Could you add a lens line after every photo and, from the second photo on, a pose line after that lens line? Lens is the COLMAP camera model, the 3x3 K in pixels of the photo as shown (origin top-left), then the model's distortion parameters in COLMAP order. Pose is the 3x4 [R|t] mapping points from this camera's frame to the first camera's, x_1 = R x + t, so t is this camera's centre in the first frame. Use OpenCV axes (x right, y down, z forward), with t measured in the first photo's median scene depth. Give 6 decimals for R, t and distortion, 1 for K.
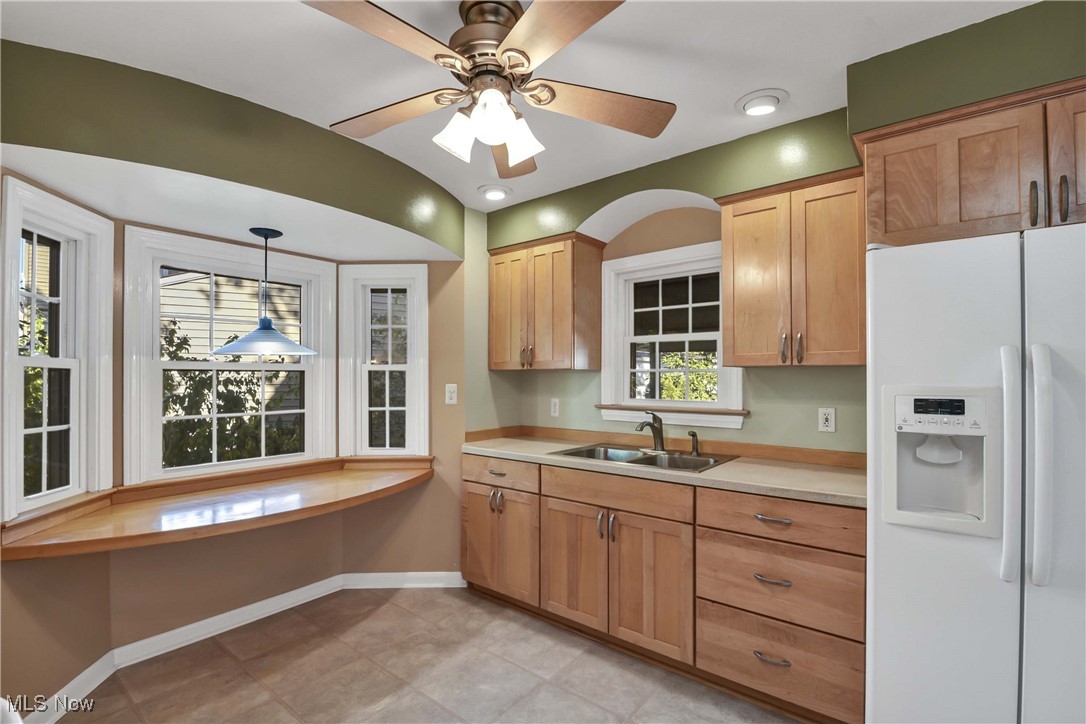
lens RADIAL K [[505.5, 0, 541.5], [0, 505.5, 368.1], [0, 0, 1]] dist [-0.000769, -0.010839]
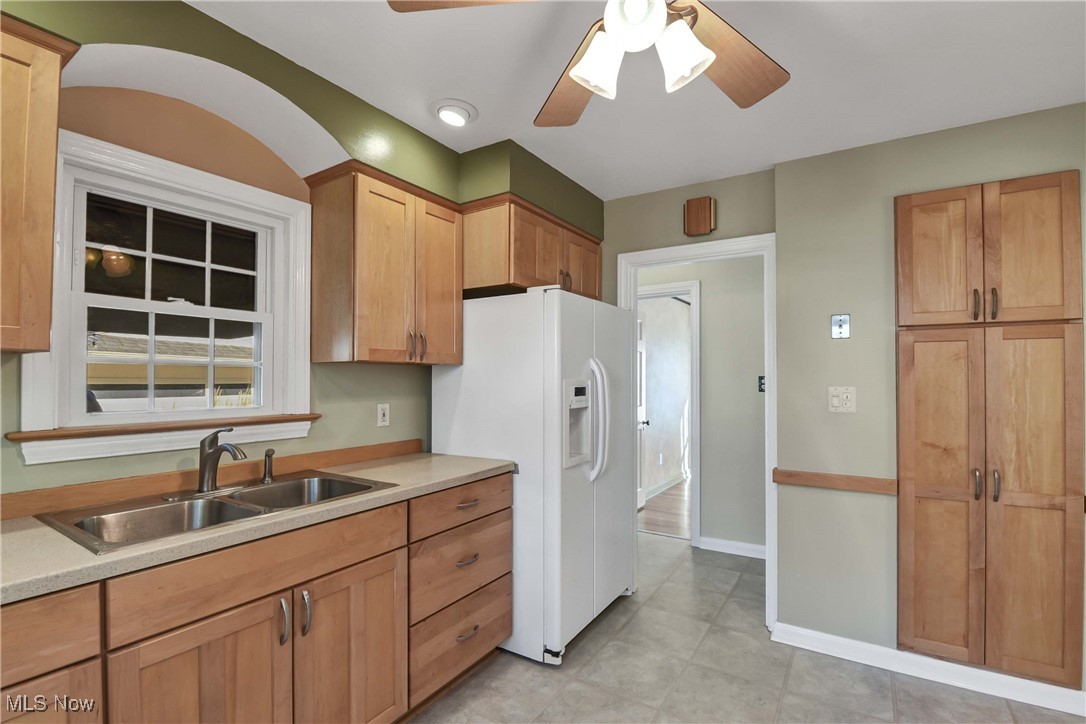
lens RADIAL K [[505.5, 0, 542.6], [0, 505.5, 369.1], [0, 0, 1]] dist [-0.000769, -0.010839]
pose [[-0.142538, 0.020915, 0.989568, -0.528602], [-0.017355, 0.999570, -0.023626, 0.025730], [-0.989637, -0.020542, -0.142114, 0.816305]]
